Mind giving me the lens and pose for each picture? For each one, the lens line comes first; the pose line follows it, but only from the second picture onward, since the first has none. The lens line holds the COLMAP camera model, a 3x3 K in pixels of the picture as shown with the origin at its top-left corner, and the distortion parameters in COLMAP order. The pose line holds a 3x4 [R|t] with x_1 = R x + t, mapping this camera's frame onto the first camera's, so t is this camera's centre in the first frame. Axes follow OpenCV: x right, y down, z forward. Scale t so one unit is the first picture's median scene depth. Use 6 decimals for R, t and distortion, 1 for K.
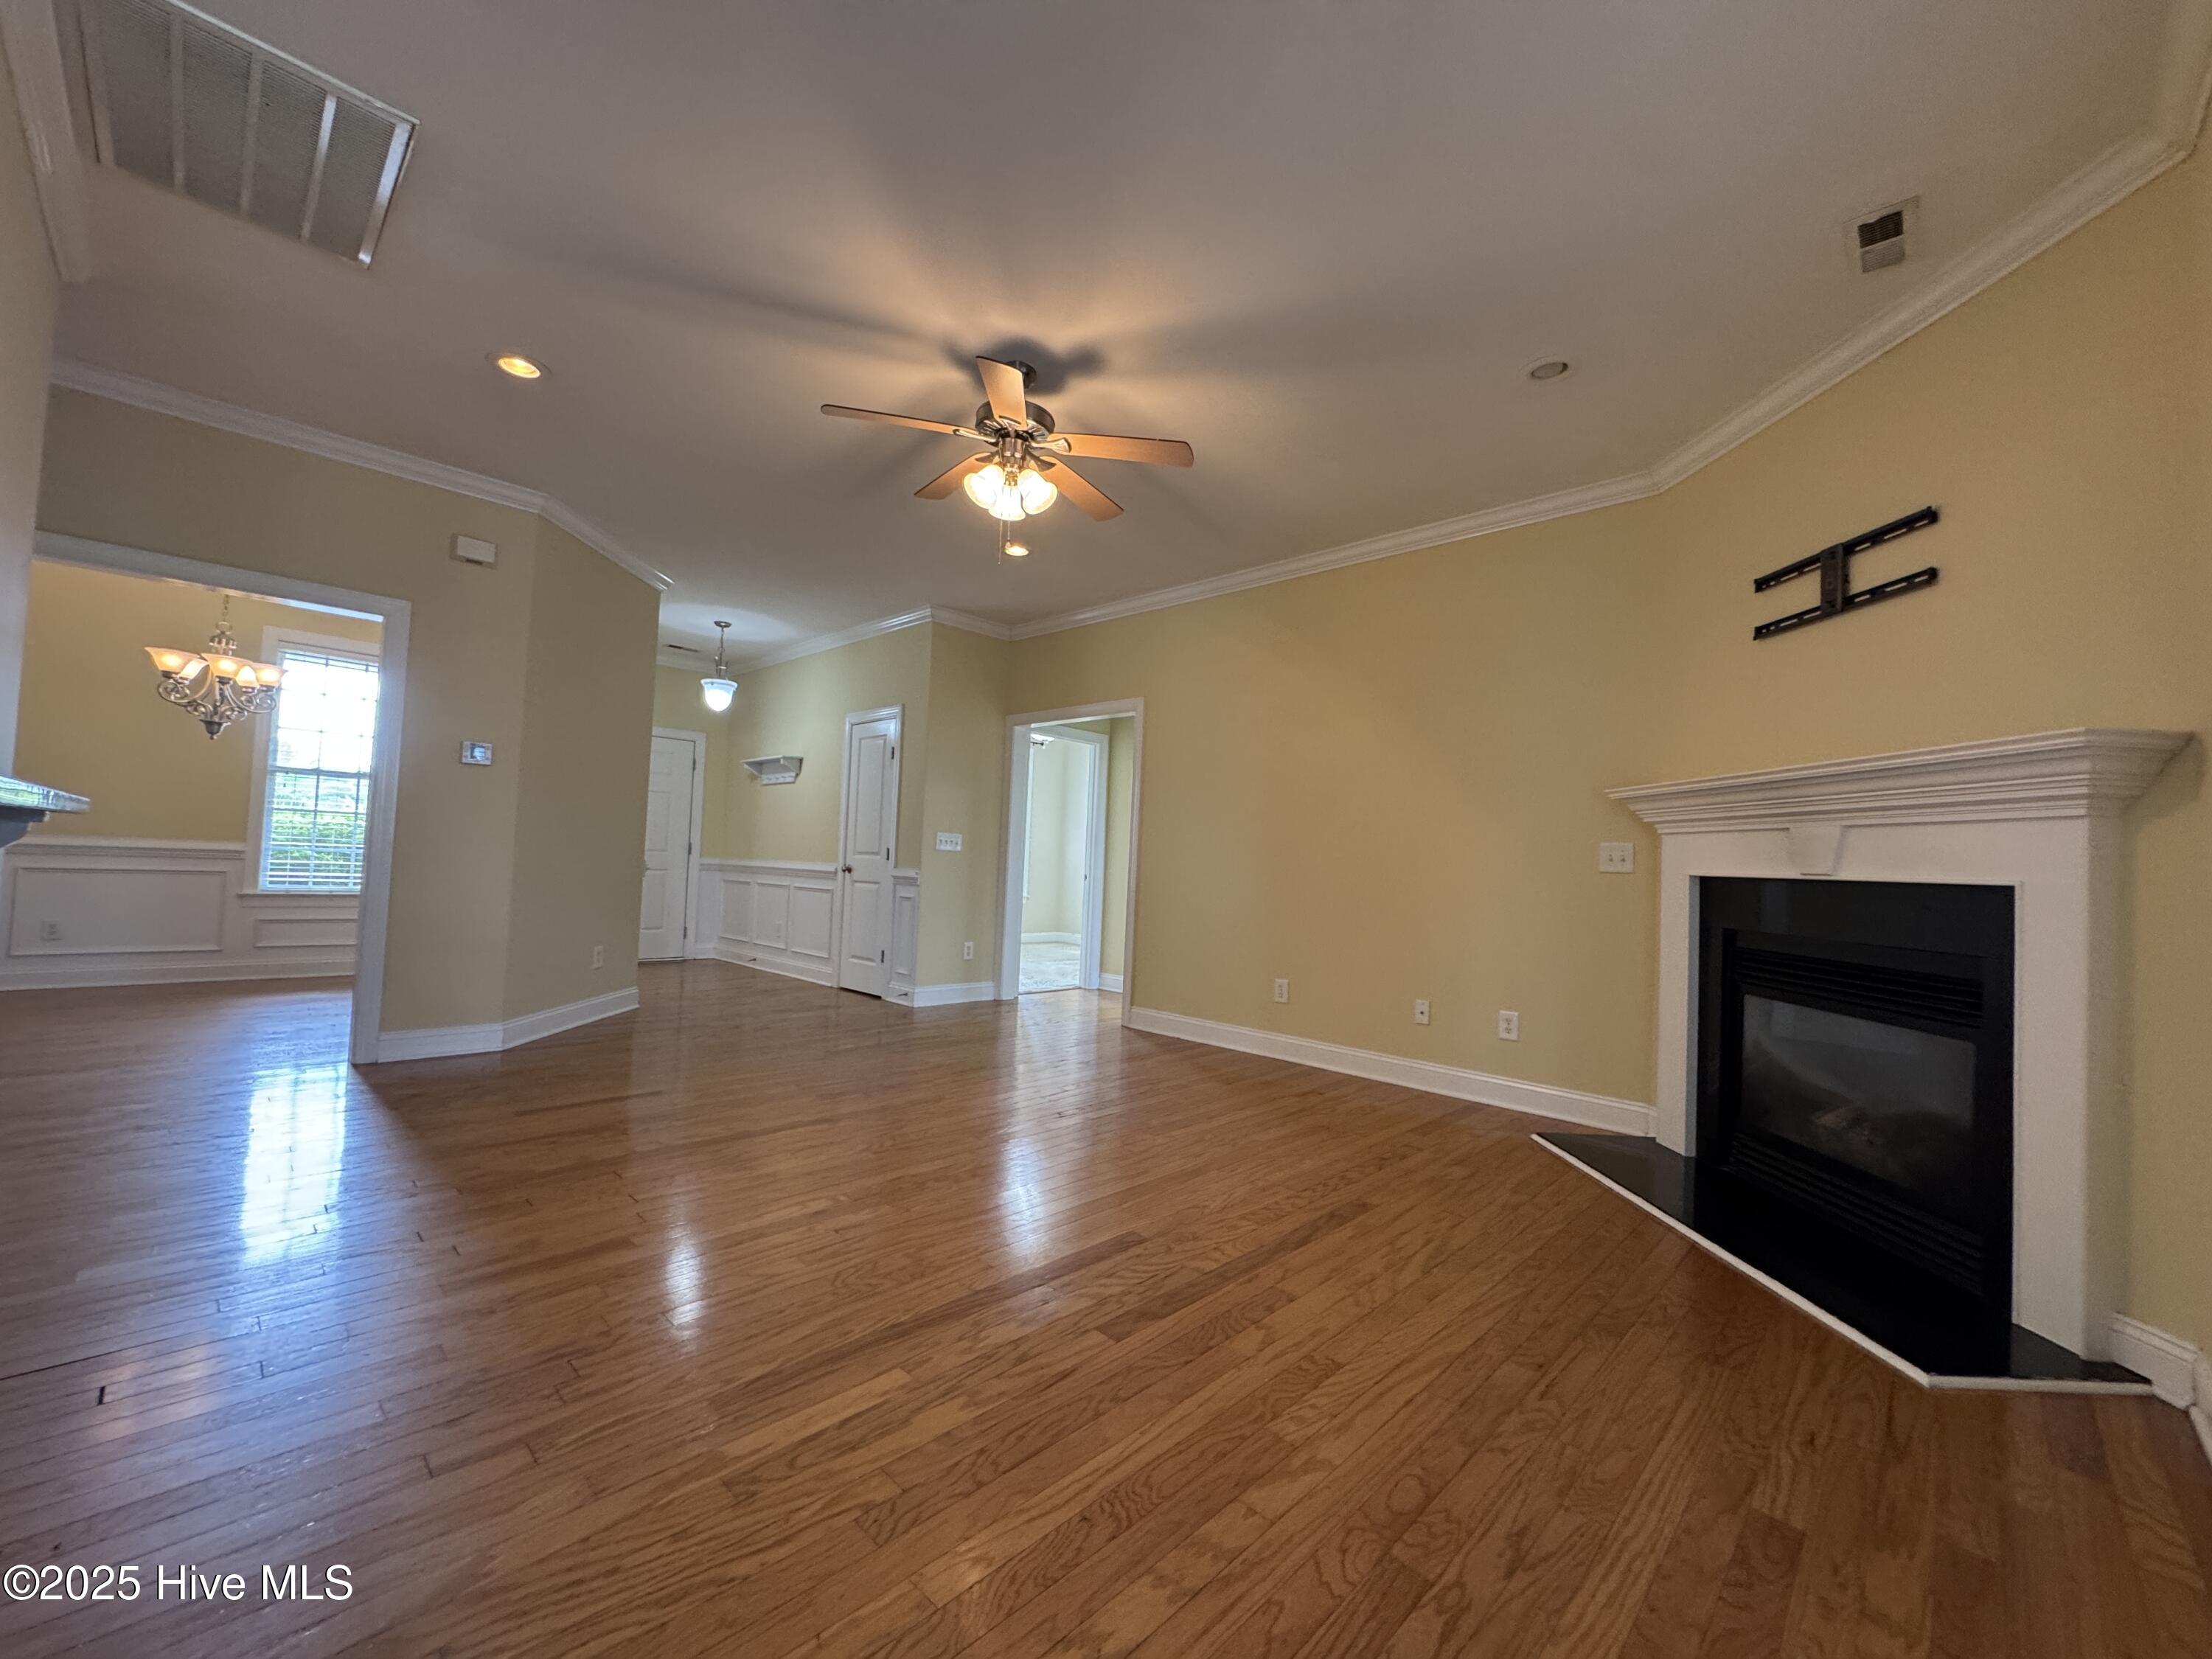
lens RADIAL K [[888.6, 0, 1110.1], [0, 888.6, 829.4], [0, 0, 1]] dist [-0.003349, 0.000662]
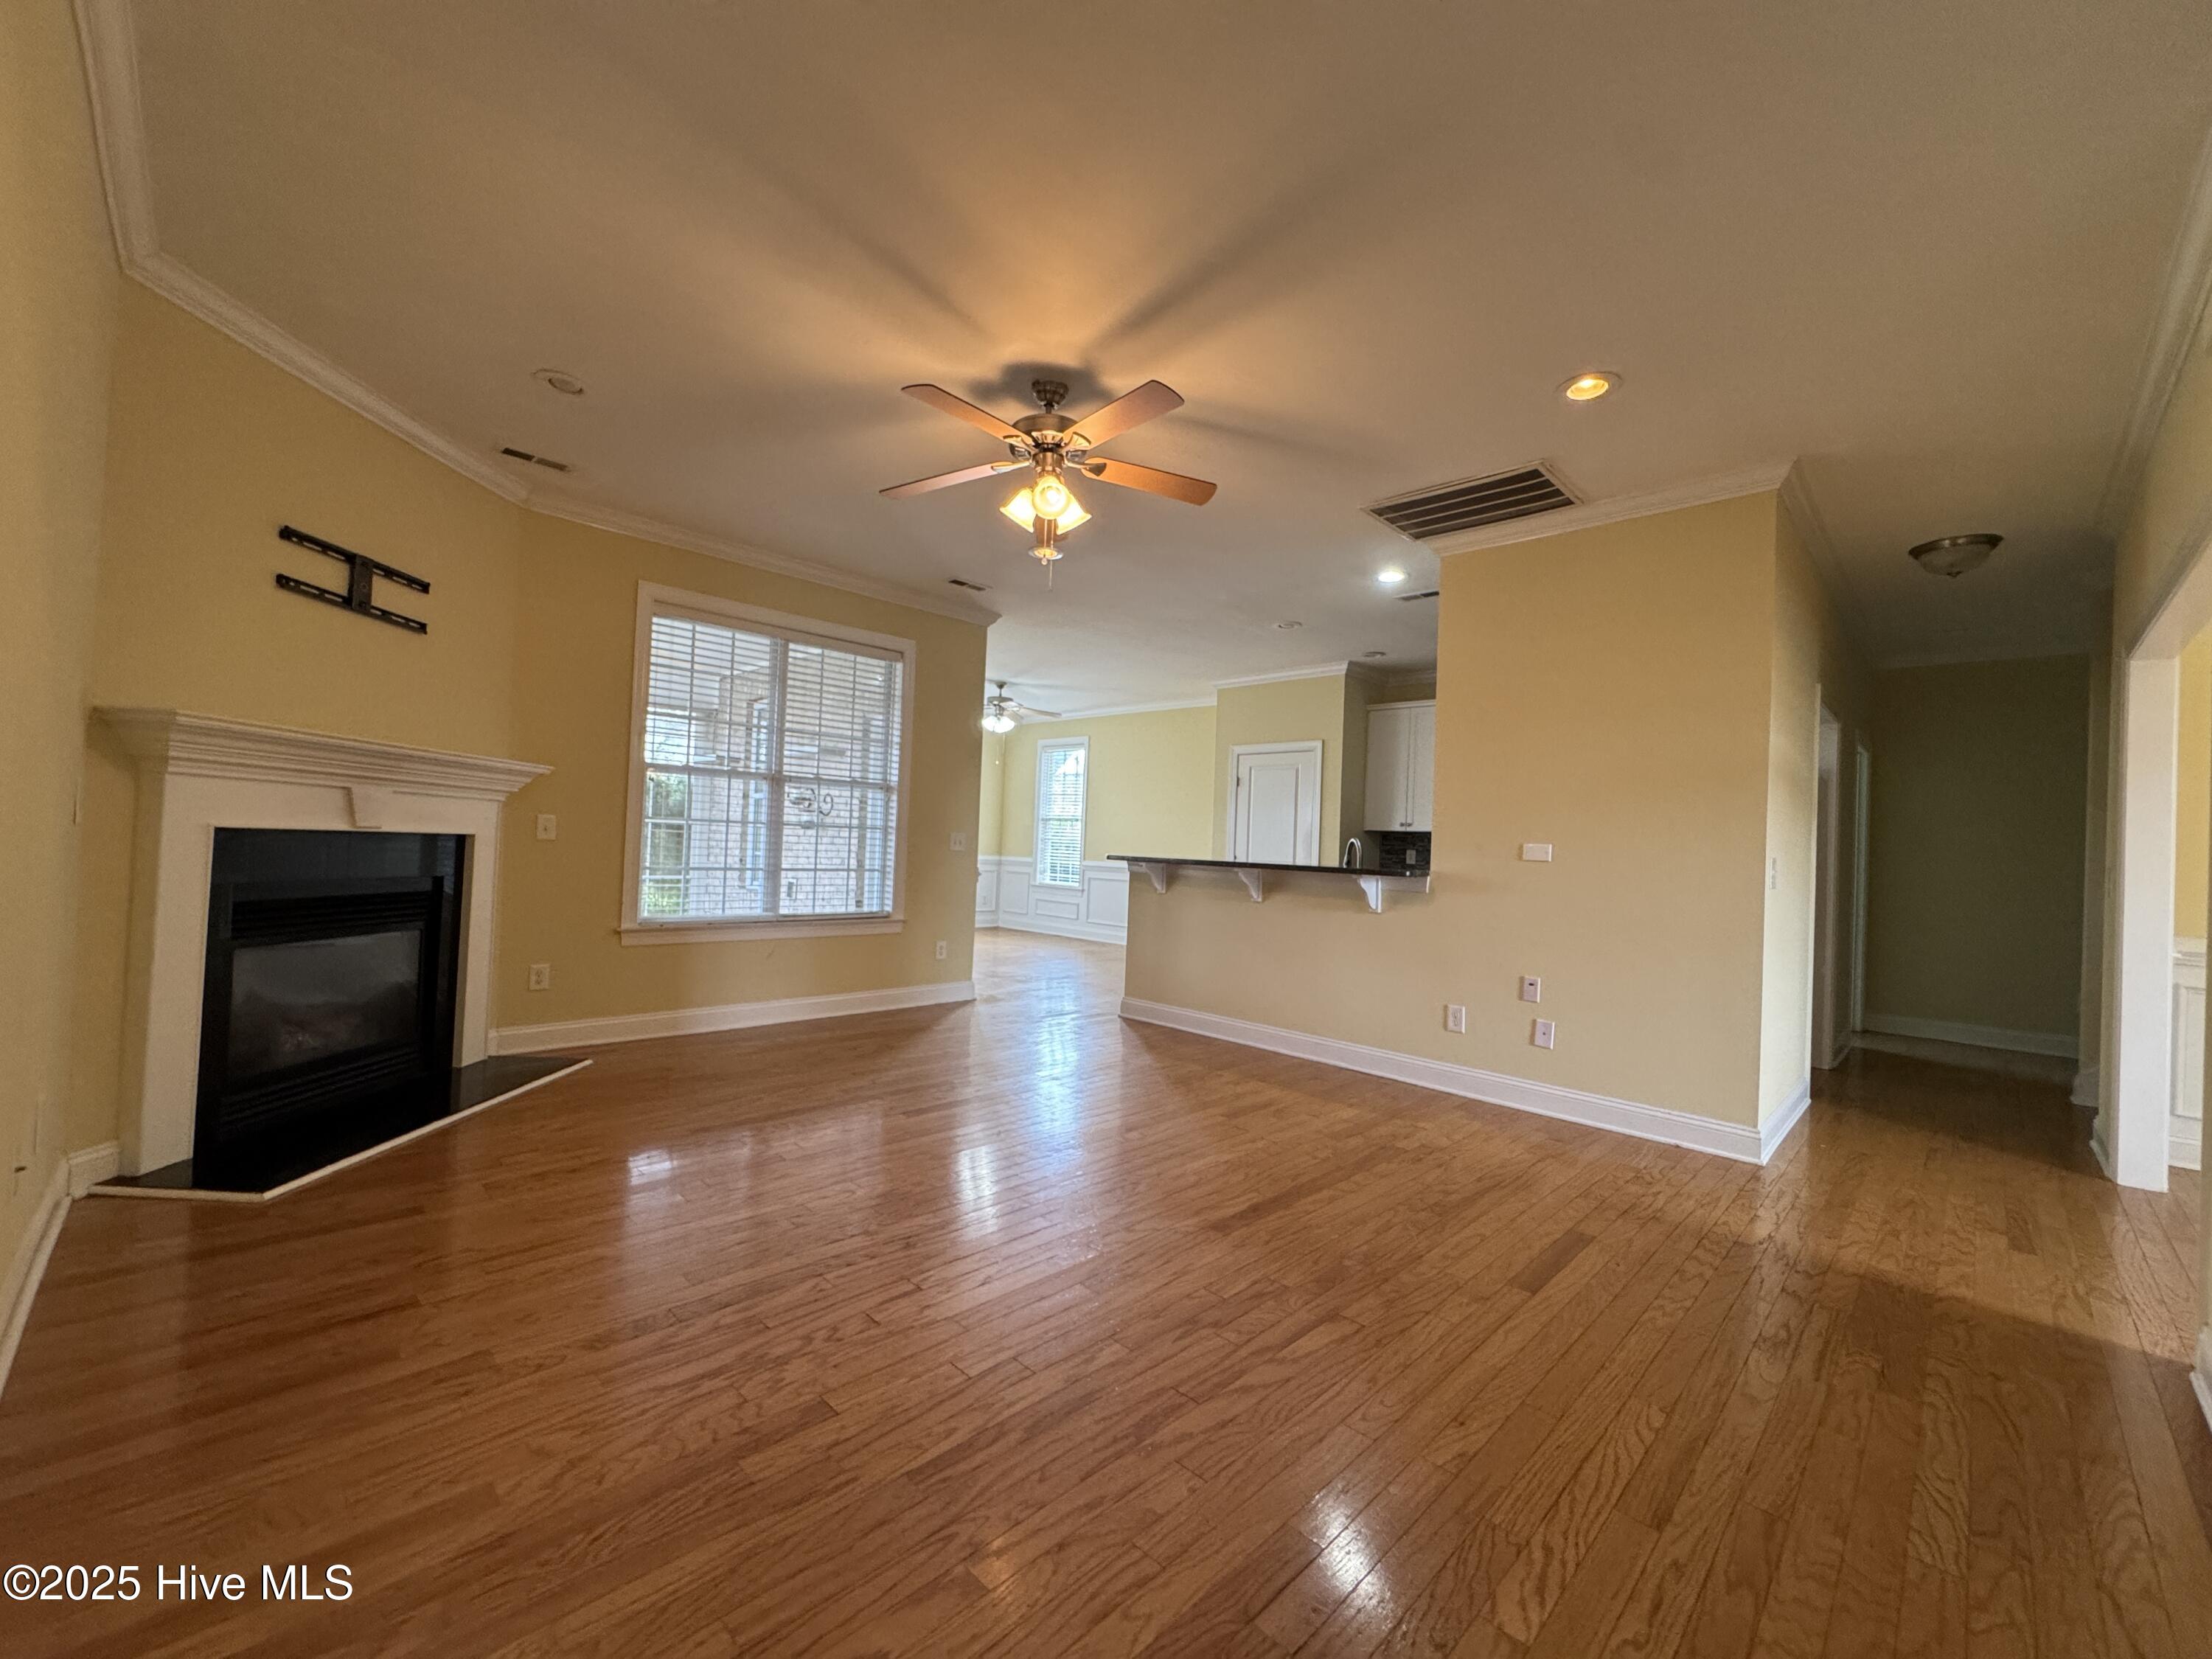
lens RADIAL K [[888.6, 0, 1106.6], [0, 888.6, 835.3], [0, 0, 1]] dist [-0.003349, 0.000662]
pose [[-0.996458, -0.083074, 0.013011, -0.218508], [-0.083631, 0.995211, -0.050608, 0.033195], [-0.008745, -0.051517, -0.998634, 1.940850]]
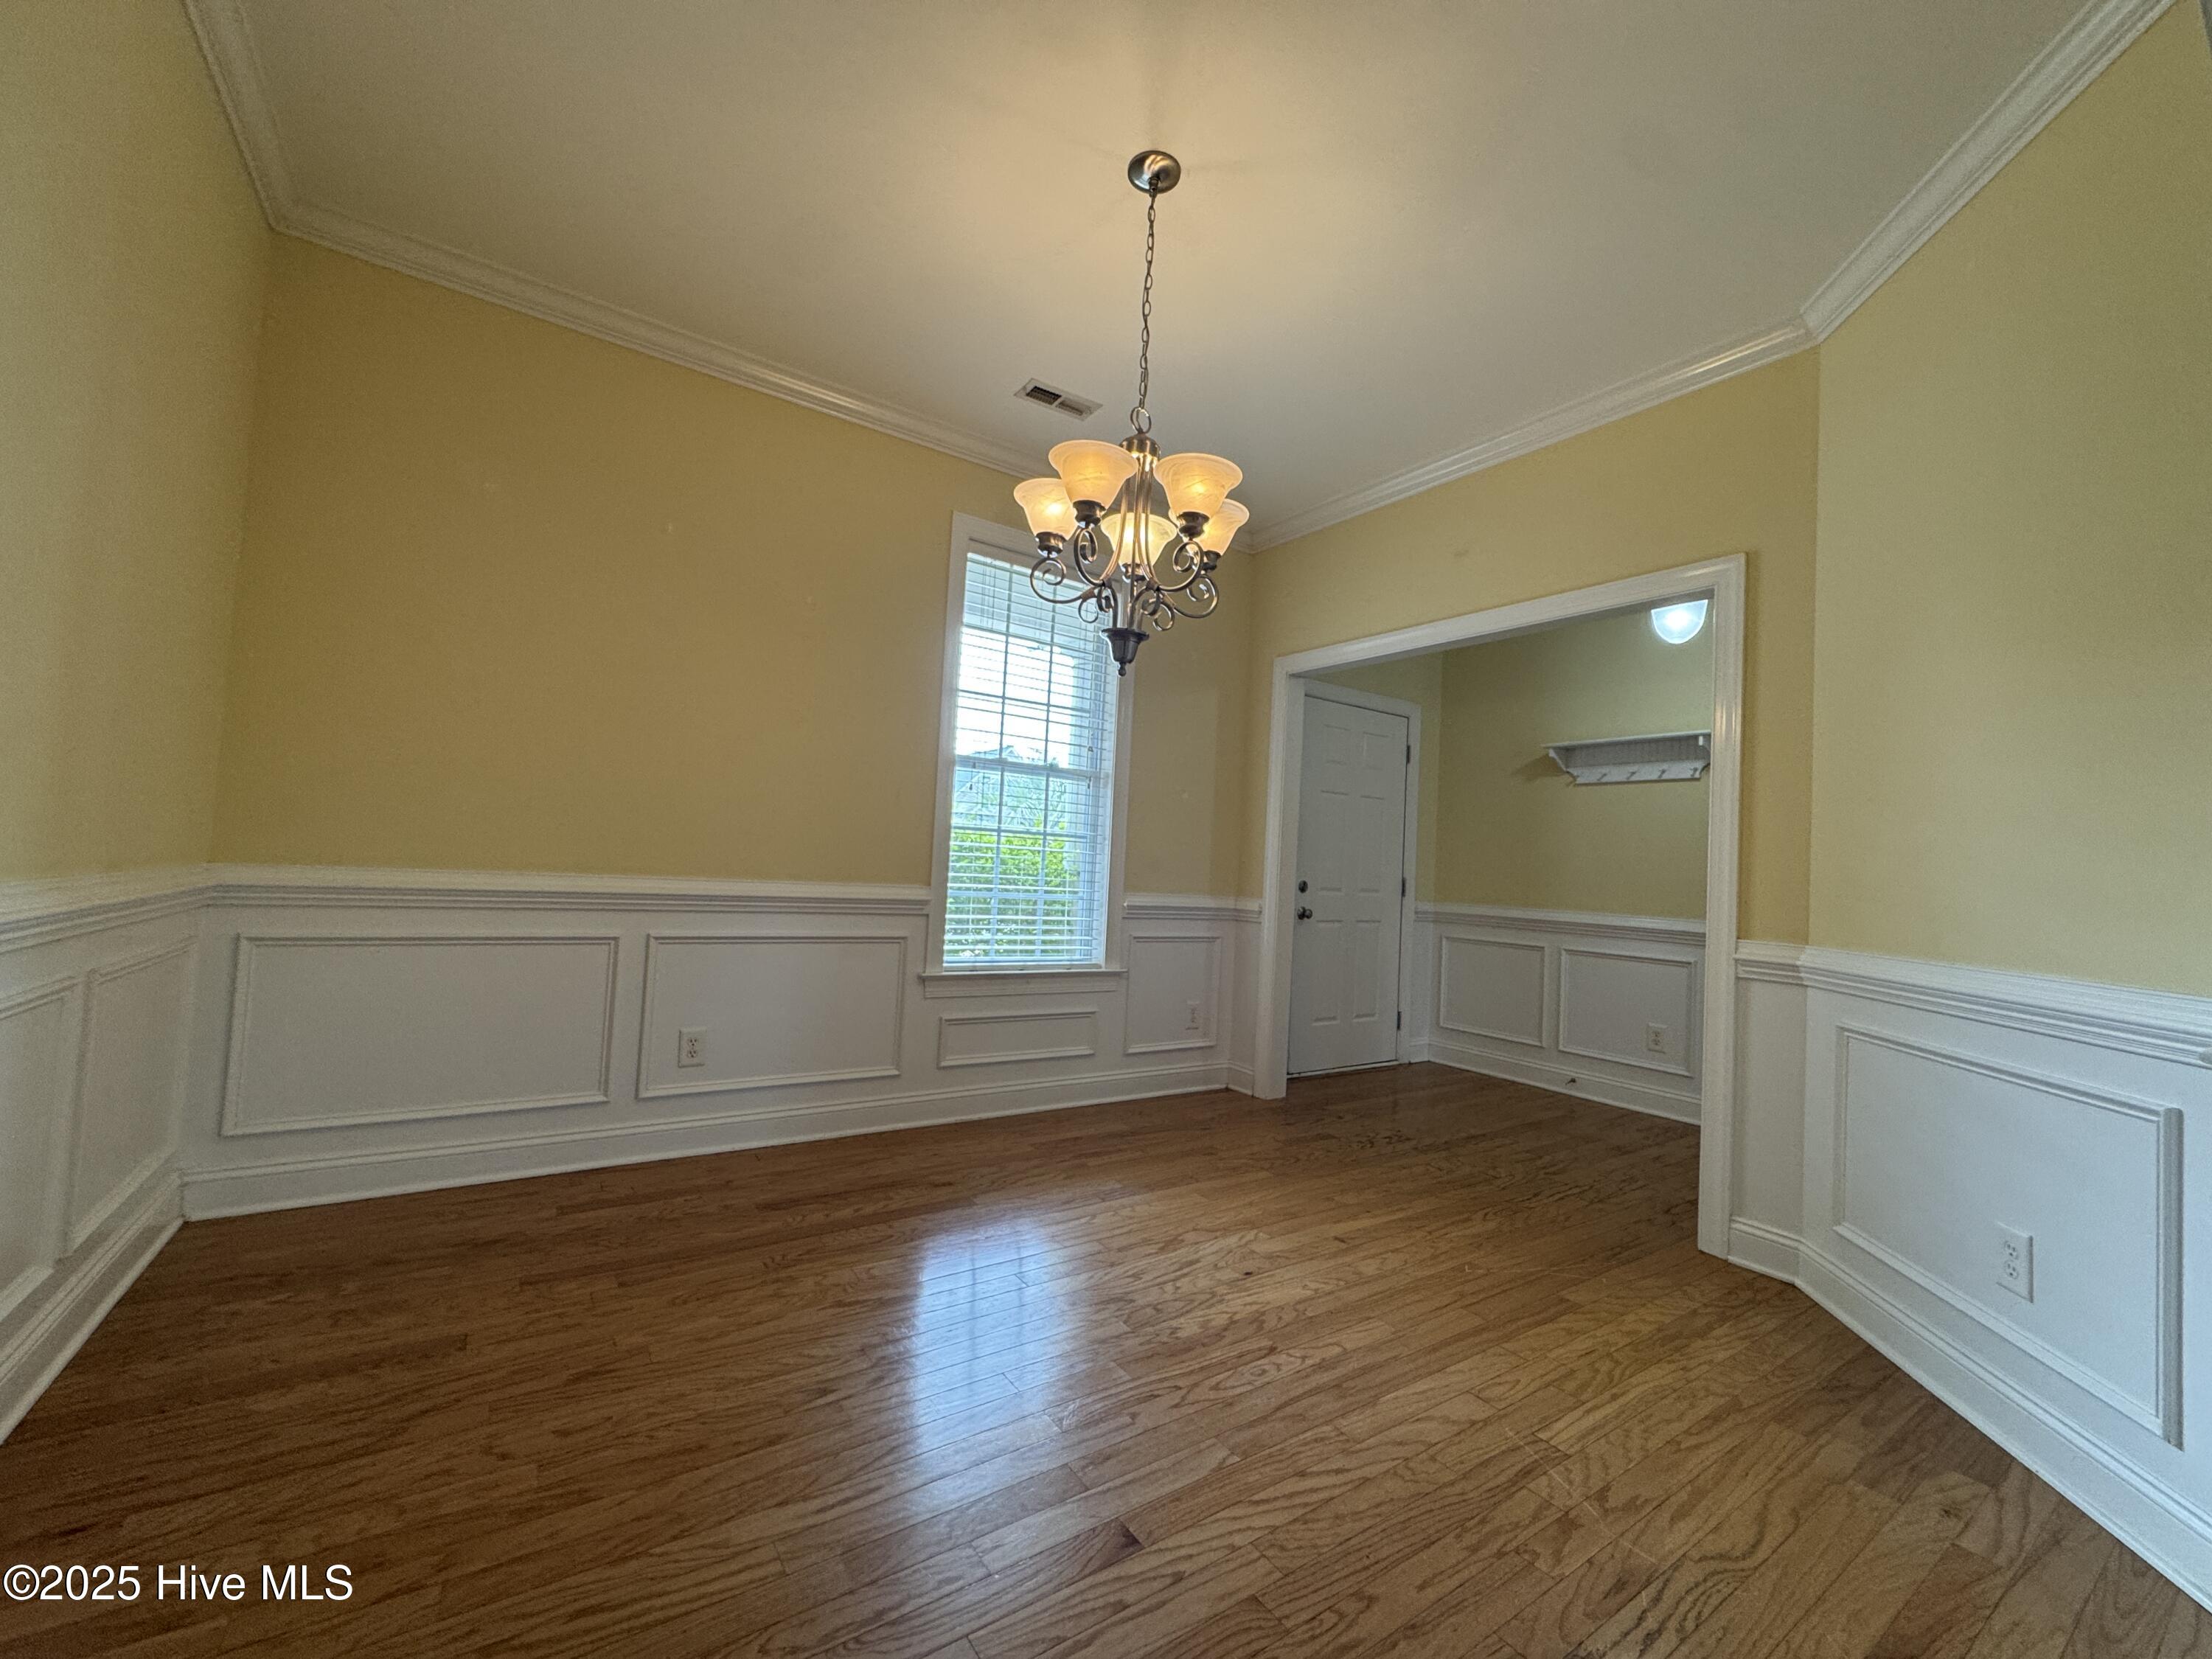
lens RADIAL K [[888.6, 0, 1086.6], [0, 888.6, 818.2], [0, 0, 1]] dist [-0.003349, 0.000662]
pose [[0.980074, 0.002382, -0.198618, -1.435898], [-0.005207, 0.999893, -0.013700, -0.043107], [0.198565, 0.014461, 0.979981, 0.847436]]
